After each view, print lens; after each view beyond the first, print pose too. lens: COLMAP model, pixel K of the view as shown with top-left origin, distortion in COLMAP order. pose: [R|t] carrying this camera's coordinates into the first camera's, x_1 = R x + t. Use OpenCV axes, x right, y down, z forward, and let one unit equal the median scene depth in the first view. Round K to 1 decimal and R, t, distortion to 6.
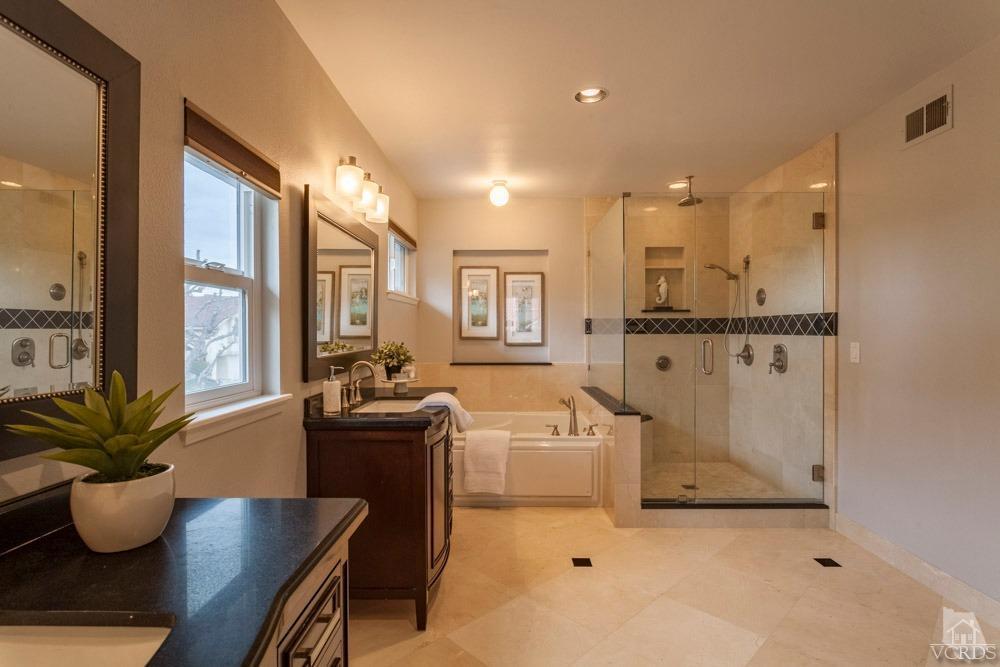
lens RADIAL K [[517.3, 0, 499.4], [0, 517.3, 329.4], [0, 0, 1]] dist [-0.012819, 0.005666]
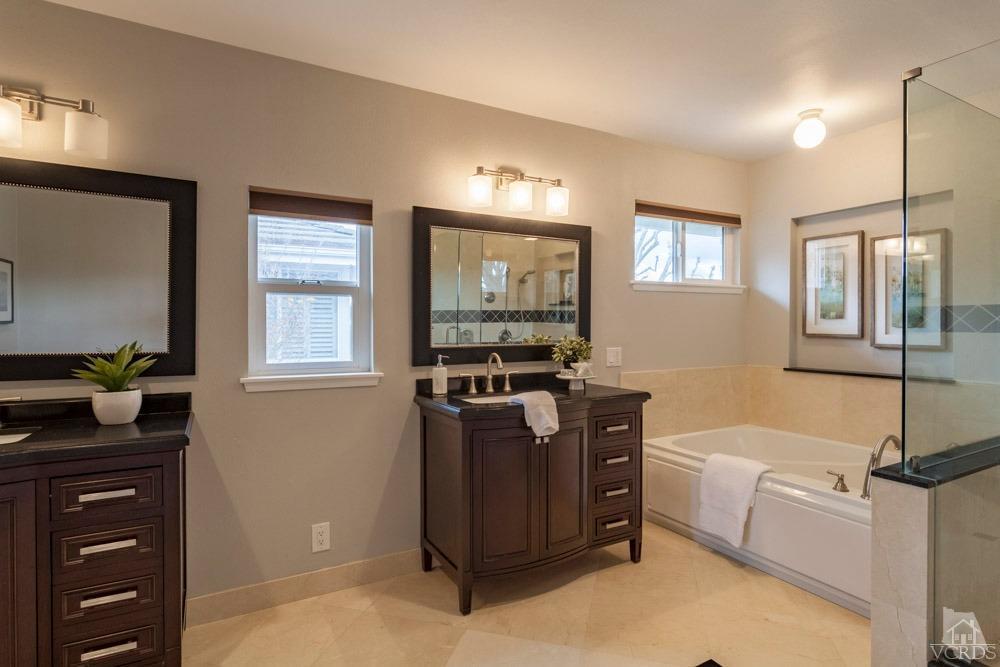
lens RADIAL K [[517.3, 0, 496.9], [0, 517.3, 327.0], [0, 0, 1]] dist [-0.012819, 0.005666]
pose [[0.481504, 0.007600, -0.876411, 0.408423], [0.000019, 0.999962, 0.008682, -0.001646], [0.876444, -0.004197, 0.481486, 0.291171]]
